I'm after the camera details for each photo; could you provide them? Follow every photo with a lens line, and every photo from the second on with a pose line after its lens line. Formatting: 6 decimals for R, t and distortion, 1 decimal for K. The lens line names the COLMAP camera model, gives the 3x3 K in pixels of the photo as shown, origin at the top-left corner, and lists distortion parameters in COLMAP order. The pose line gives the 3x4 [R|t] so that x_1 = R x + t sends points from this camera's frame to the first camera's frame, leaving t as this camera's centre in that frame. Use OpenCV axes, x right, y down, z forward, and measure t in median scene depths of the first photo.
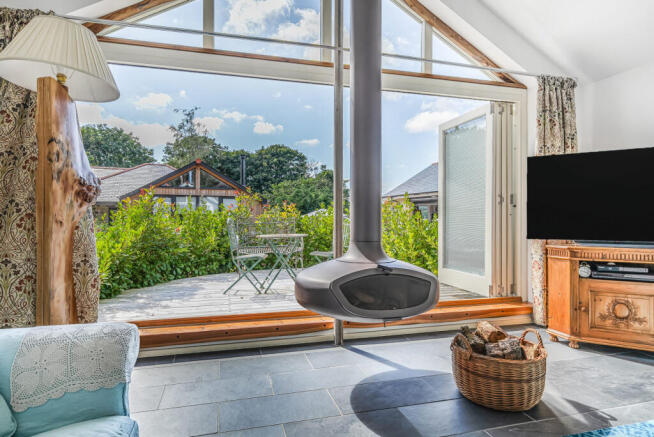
lens RADIAL K [[391.2, 0, 324.5], [0, 391.2, 231.8], [0, 0, 1]] dist [0.031547, -0.001451]
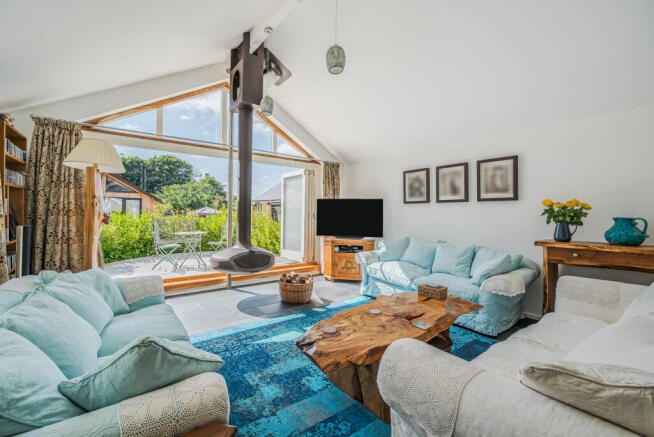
lens RADIAL K [[288.0, 0, 321.3], [0, 288.0, 206.7], [0, 0, 1]] dist [0.010443, 0.000176]
pose [[0.925504, 0.024819, 0.377924, -0.073191], [-0.005724, 0.998653, -0.051567, -0.051525], [-0.378695, 0.045563, 0.924399, -0.445118]]
